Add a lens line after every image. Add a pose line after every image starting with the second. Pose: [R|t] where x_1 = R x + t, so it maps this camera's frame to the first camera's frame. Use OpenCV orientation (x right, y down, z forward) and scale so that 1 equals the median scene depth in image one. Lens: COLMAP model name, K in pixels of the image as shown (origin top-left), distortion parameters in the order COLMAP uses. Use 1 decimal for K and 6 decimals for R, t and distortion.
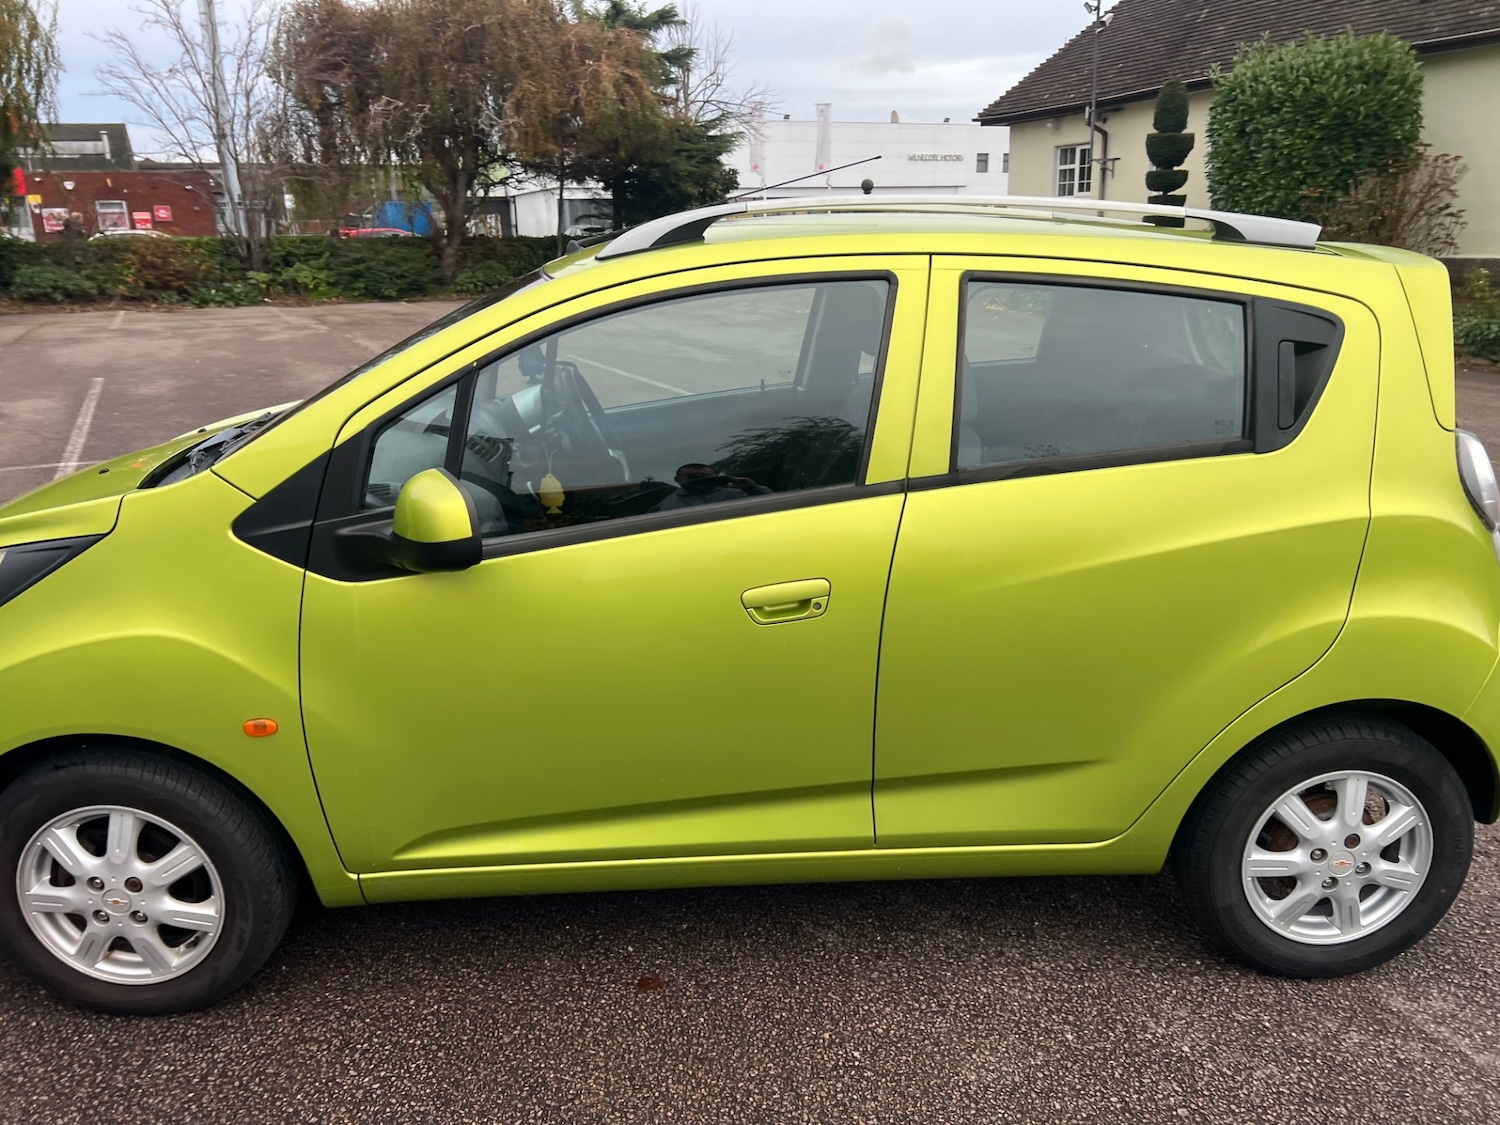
lens RADIAL K [[1128.0, 0, 758.0], [0, 1128.0, 556.8], [0, 0, 1]] dist [0.044807, -0.048360]
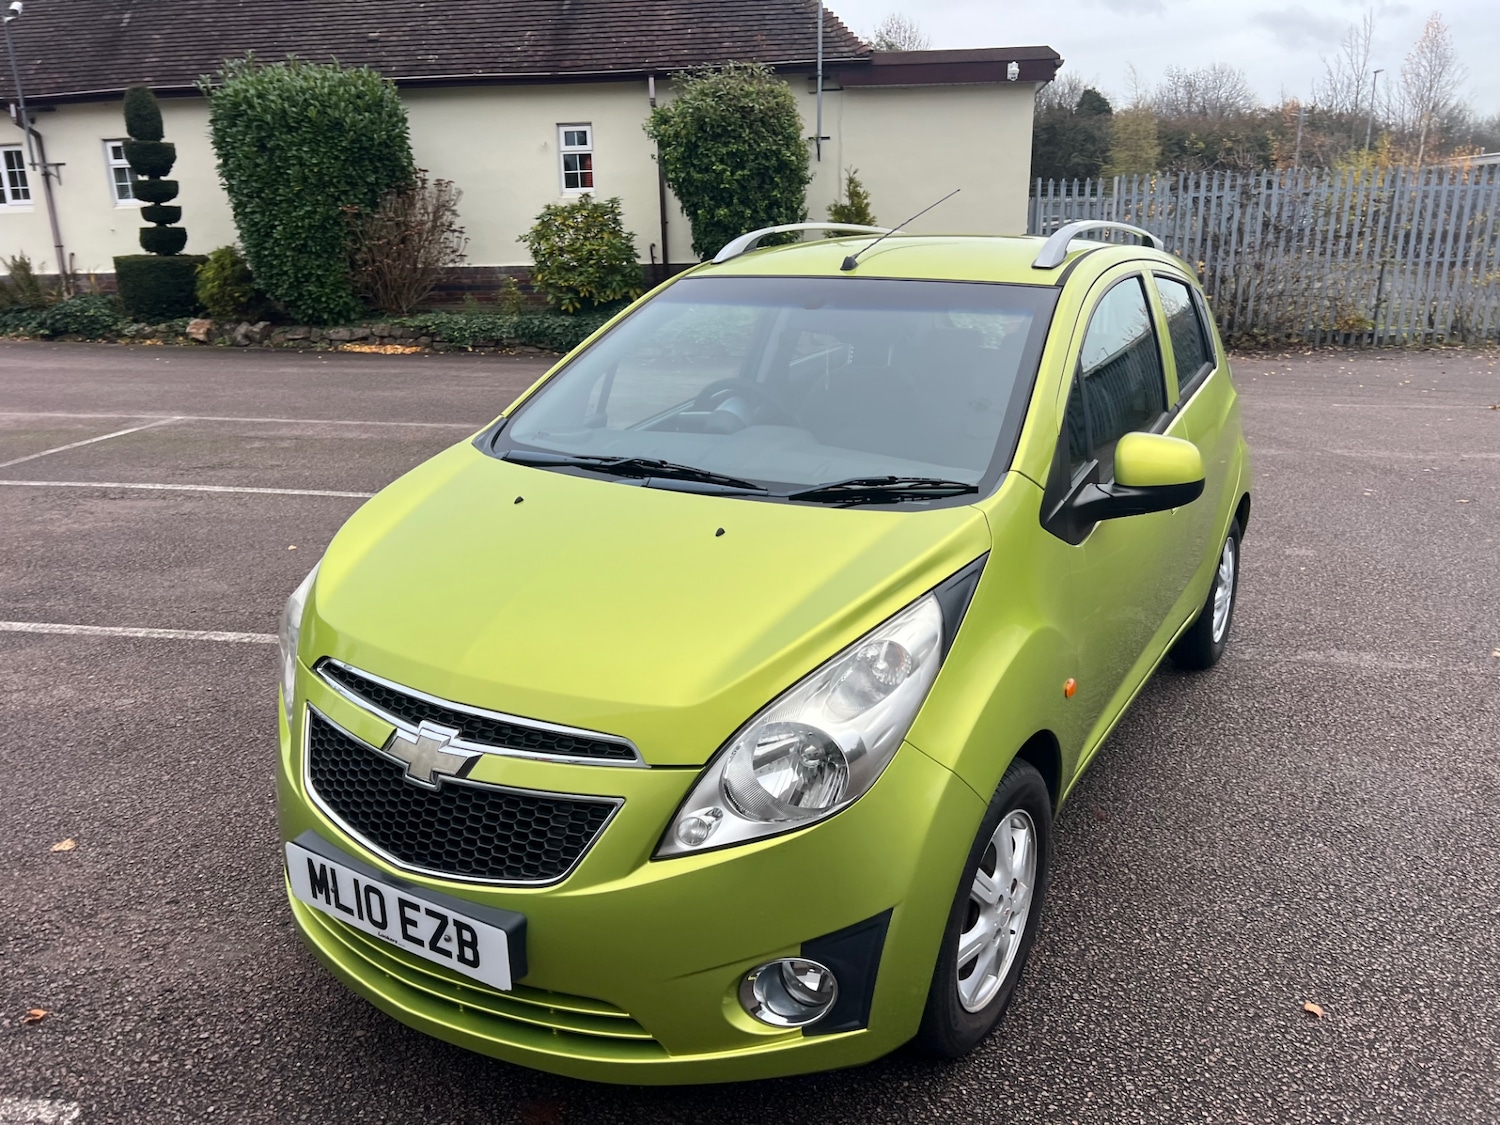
lens RADIAL K [[1128.0, 0, 761.2], [0, 1128.0, 554.2], [0, 0, 1]] dist [0.044807, -0.048360]
pose [[0.562668, -0.223071, 0.796018, -1.309009], [0.232517, 0.966738, 0.106557, -0.150307], [-0.793310, 0.125131, 0.595820, 0.492019]]
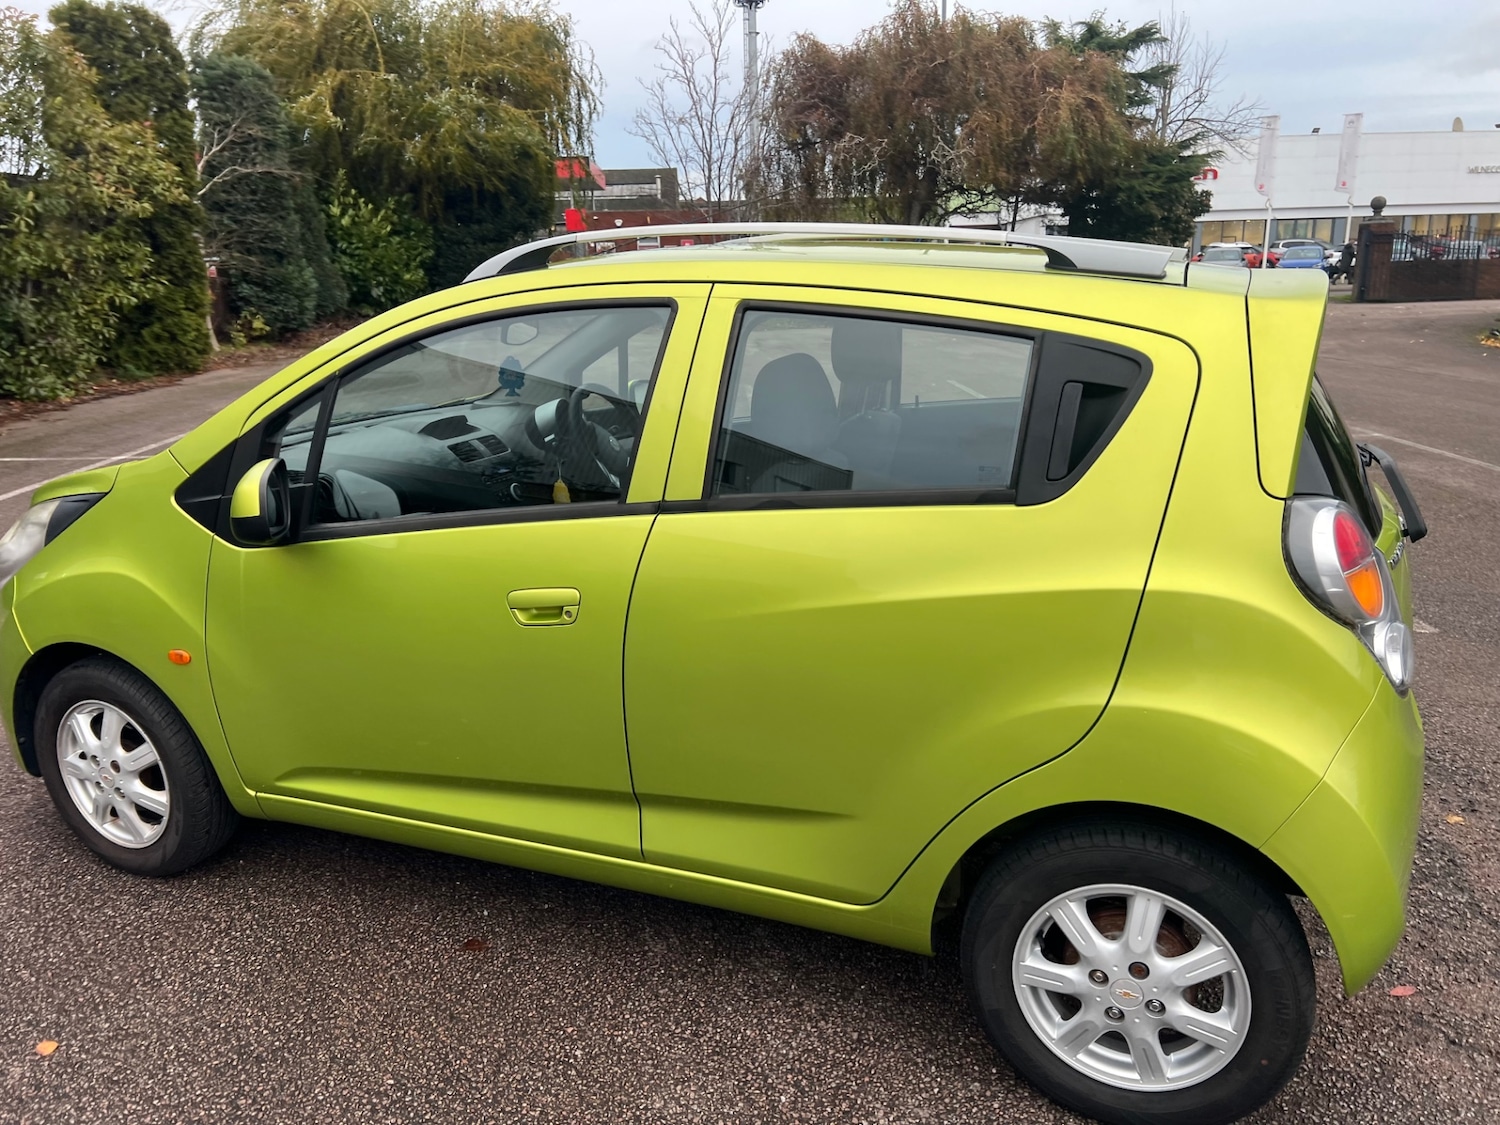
lens RADIAL K [[1128.0, 0, 761.2], [0, 1128.0, 558.9], [0, 0, 1]] dist [0.044807, -0.048360]
pose [[0.911064, 0.101672, -0.399531, 0.558896], [-0.109802, 0.993950, 0.002553, -0.026322], [0.397373, 0.041543, 0.916716, 0.093526]]
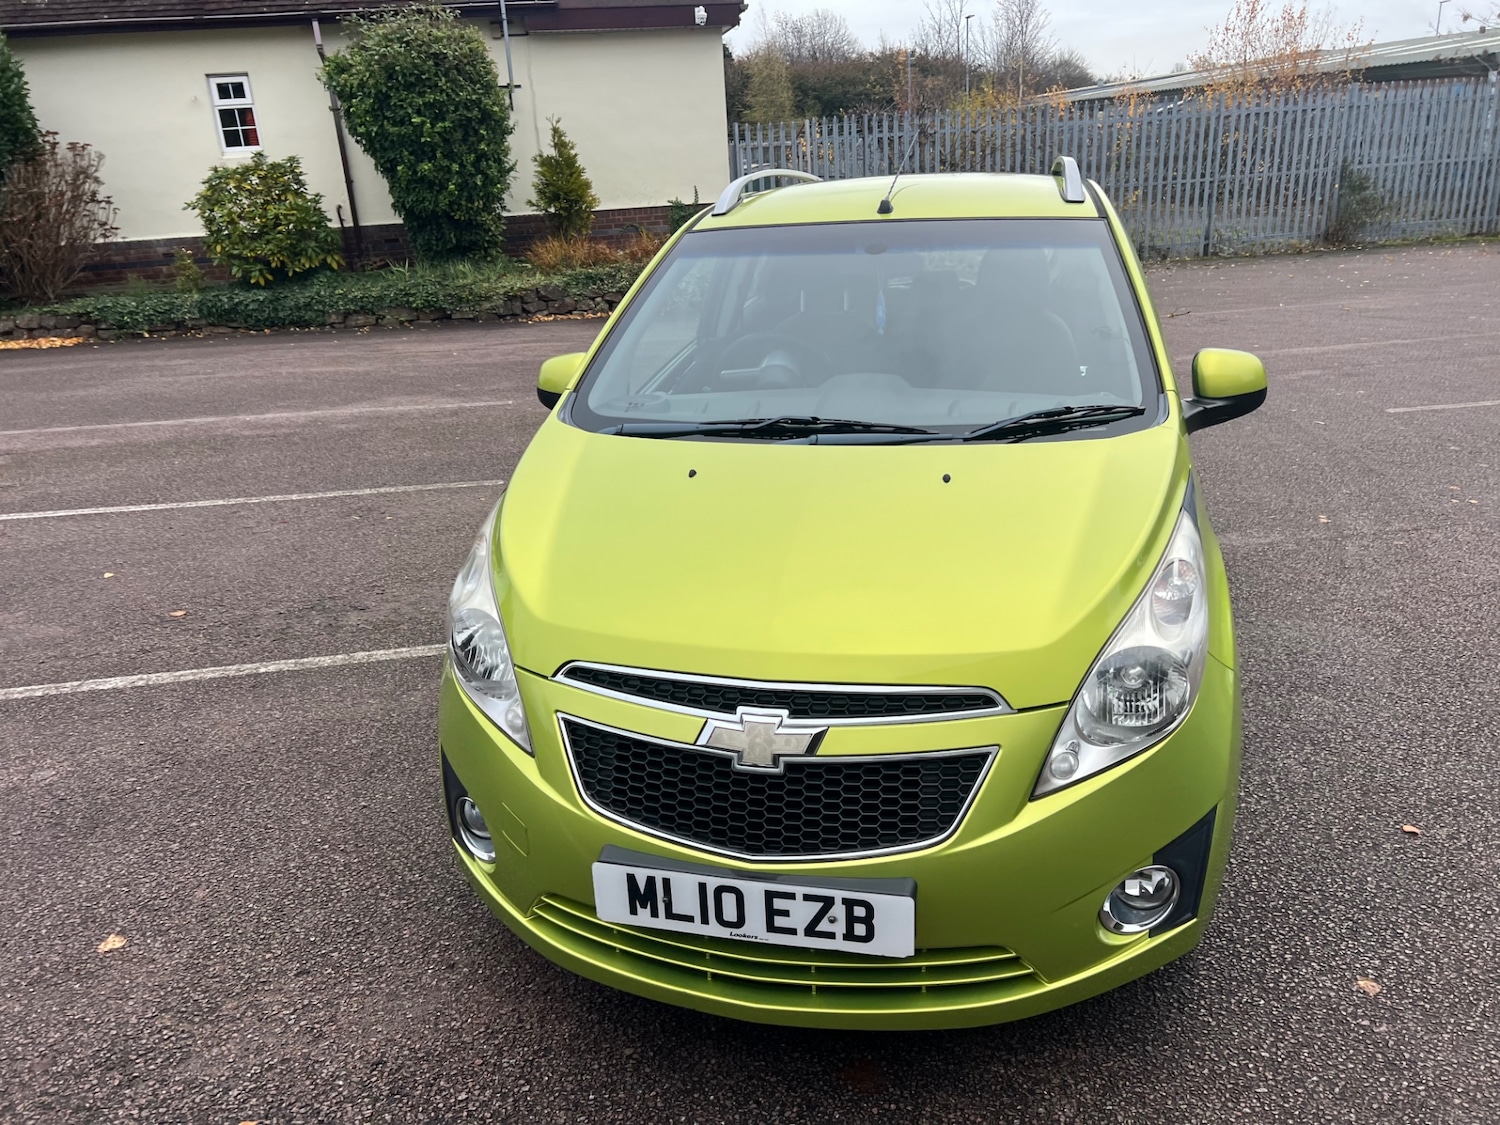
lens RADIAL K [[1128.0, 0, 758.0], [0, 1128.0, 557.7], [0, 0, 1]] dist [0.044807, -0.048360]
pose [[0.287297, -0.314105, 0.904875, -1.489405], [0.308475, 0.924712, 0.223050, -0.268712], [-0.906810, 0.215049, 0.362561, 0.876429]]
